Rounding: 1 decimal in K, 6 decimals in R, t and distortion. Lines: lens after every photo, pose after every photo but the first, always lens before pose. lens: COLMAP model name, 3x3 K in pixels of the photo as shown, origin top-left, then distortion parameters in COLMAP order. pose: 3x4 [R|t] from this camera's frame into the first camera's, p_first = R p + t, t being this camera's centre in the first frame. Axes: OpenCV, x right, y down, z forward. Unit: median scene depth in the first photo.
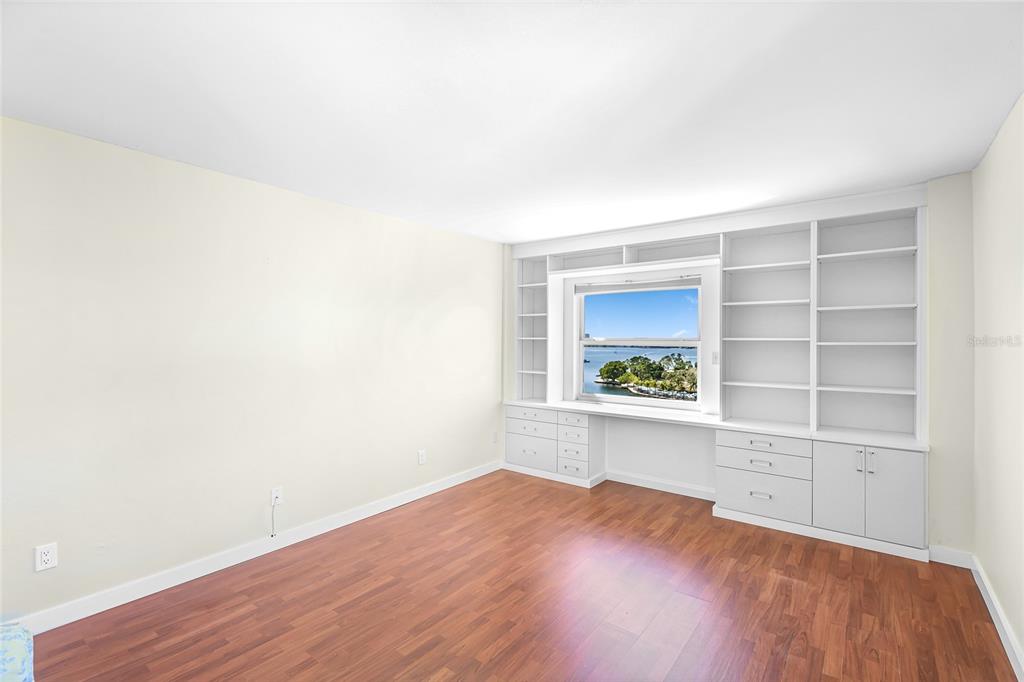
lens RADIAL K [[465.9, 0, 511.4], [0, 465.9, 335.7], [0, 0, 1]] dist [-0.003302, -0.000042]
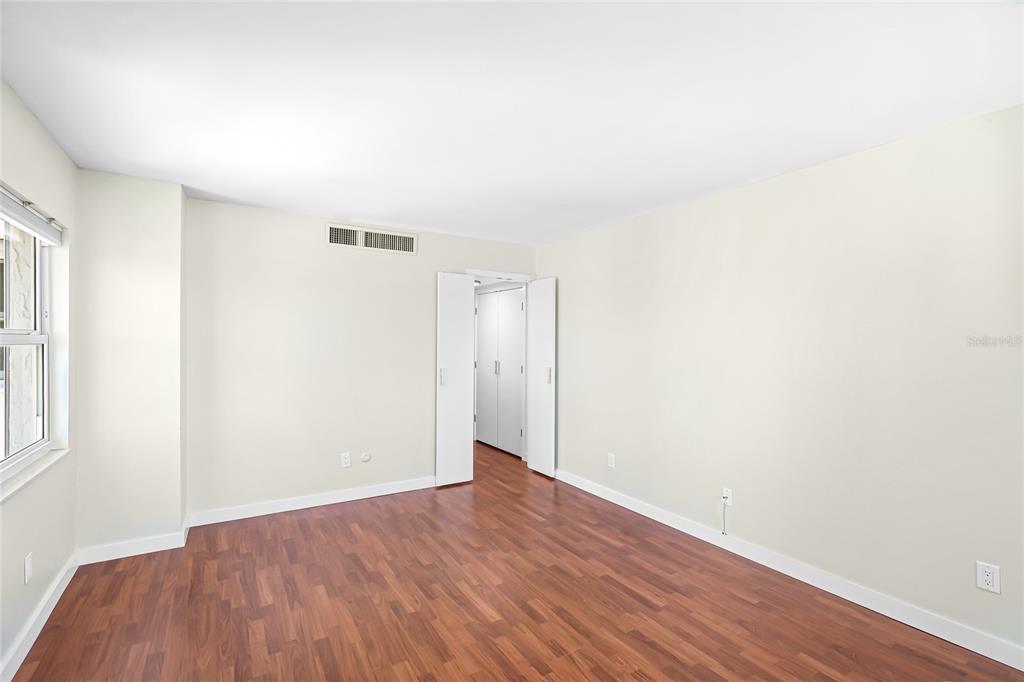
lens RADIAL K [[465.9, 0, 511.4], [0, 465.9, 335.7], [0, 0, 1]] dist [-0.003302, -0.000042]
pose [[-0.344832, -0.011387, -0.938595, 0.788750], [-0.000783, 0.999930, -0.011843, 0.009504], [0.938664, -0.003349, -0.344817, 1.175214]]
